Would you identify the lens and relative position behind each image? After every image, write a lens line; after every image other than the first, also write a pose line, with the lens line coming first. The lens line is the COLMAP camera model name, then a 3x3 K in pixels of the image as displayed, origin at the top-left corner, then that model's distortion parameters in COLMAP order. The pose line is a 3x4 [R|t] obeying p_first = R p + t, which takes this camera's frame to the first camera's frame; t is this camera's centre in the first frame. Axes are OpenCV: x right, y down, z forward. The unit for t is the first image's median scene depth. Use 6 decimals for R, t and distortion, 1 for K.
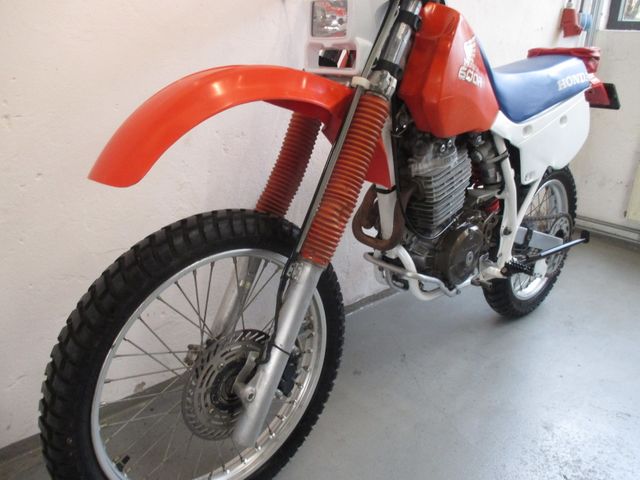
lens RADIAL K [[529.8, 0, 320.0], [0, 529.8, 240.0], [0, 0, 1]] dist [-0.014029, -0.001804]
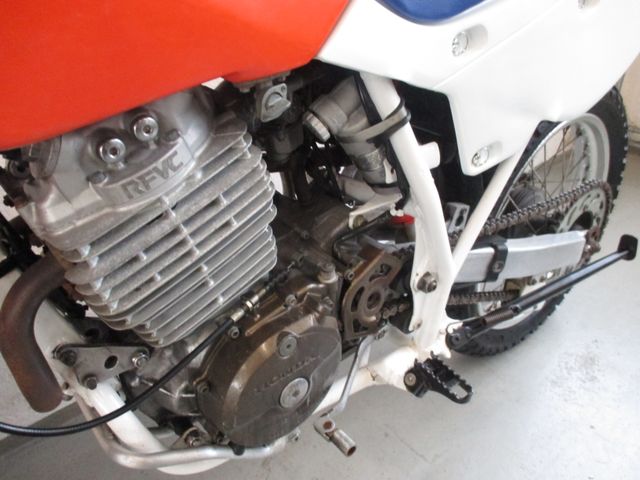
lens RADIAL K [[529.8, 0, 320.0], [0, 529.8, 240.0], [0, 0, 1]] dist [-0.014029, -0.001804]
pose [[0.994669, -0.007018, -0.102881, 0.327664], [0.031262, 0.971252, 0.235992, -0.164049], [0.098268, -0.237950, 0.966293, 0.611554]]
